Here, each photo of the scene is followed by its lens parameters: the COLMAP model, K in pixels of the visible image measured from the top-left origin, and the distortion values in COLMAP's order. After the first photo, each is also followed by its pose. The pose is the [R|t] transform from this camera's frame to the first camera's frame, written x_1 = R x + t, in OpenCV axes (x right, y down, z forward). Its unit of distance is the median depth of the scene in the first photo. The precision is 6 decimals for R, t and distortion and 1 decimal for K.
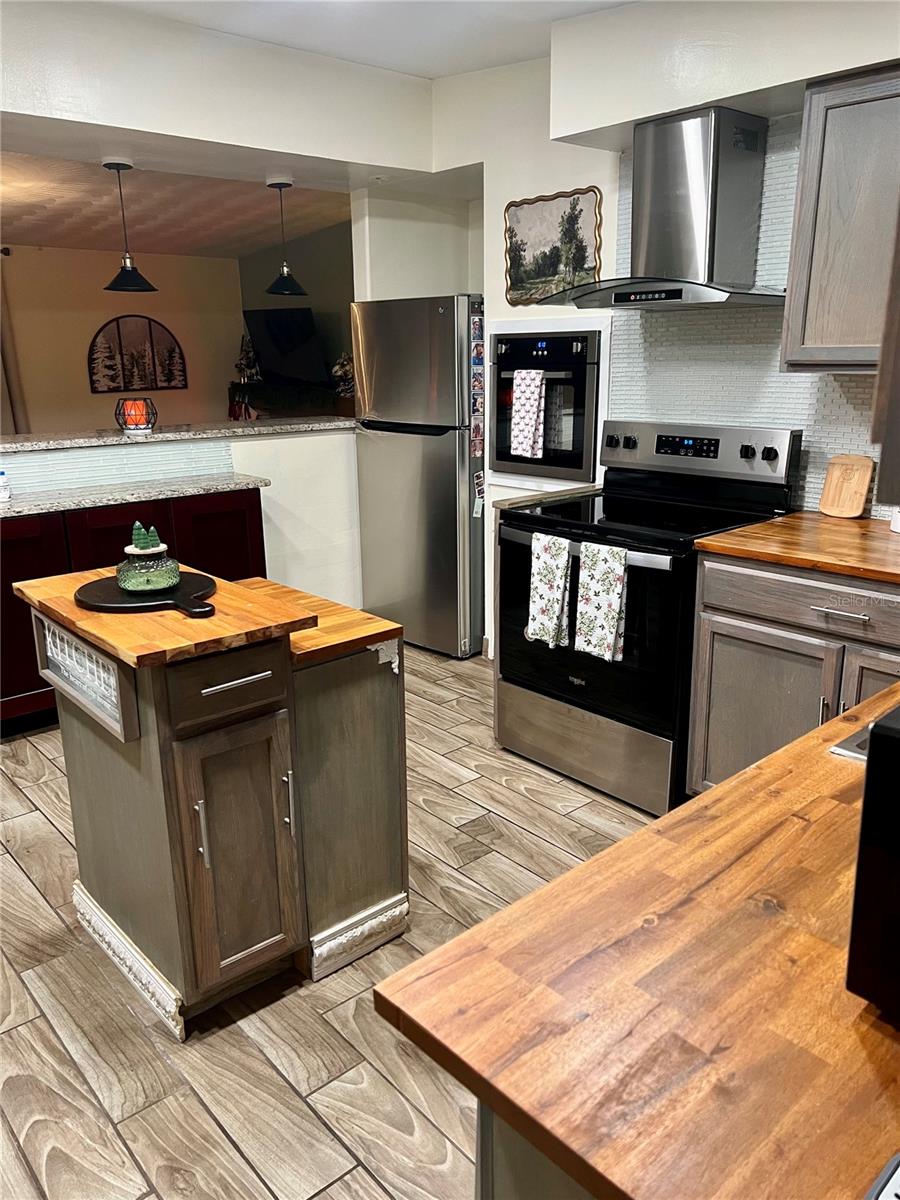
lens RADIAL K [[894.2, 0, 450.0], [0, 894.2, 600.0], [0, 0, 1]] dist [0.090406, -0.081783]
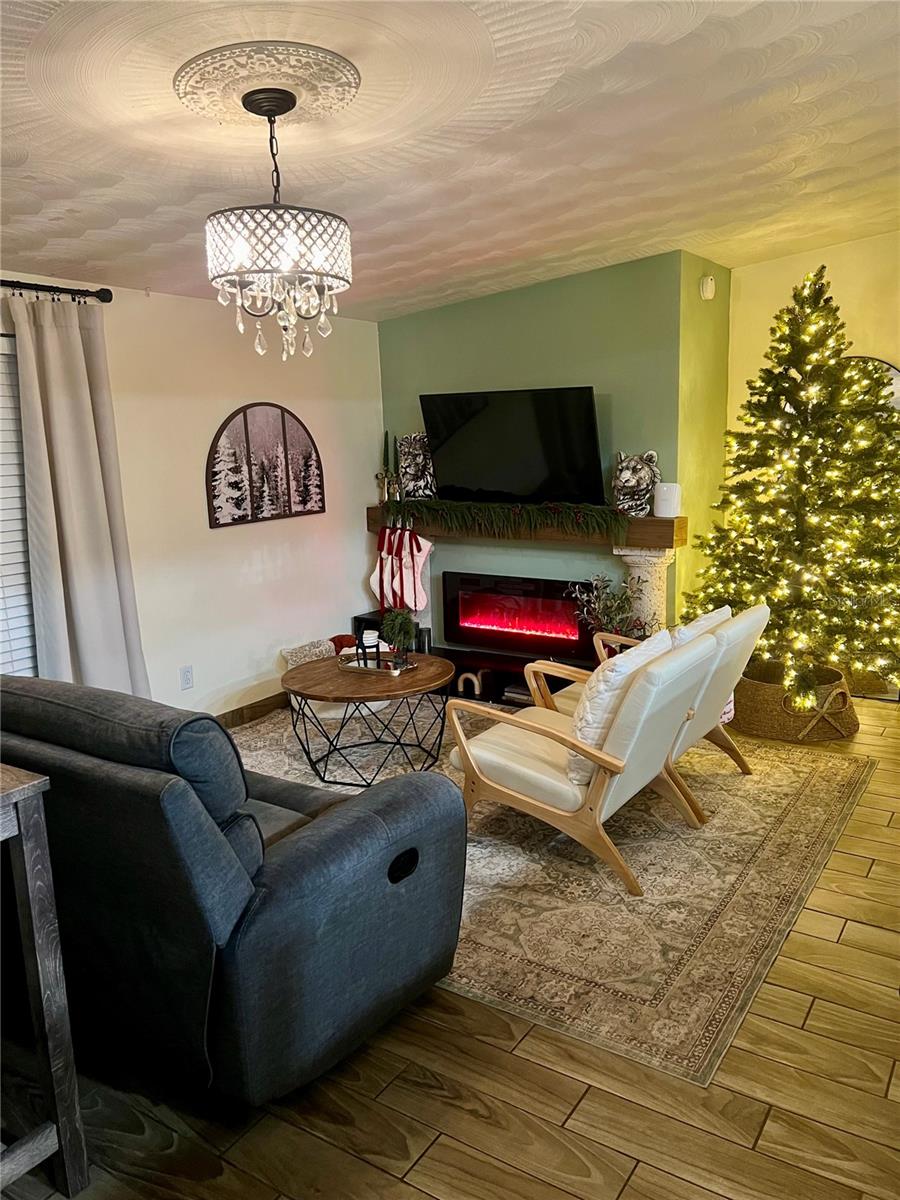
lens RADIAL K [[892.4, 0, 450.0], [0, 892.4, 600.0], [0, 0, 1]] dist [0.056456, -0.062729]
pose [[0.965502, -0.059640, 0.253473, -0.384527], [0.085934, 0.991861, -0.093954, -0.107087], [-0.245807, 0.112495, 0.962769, 0.378697]]
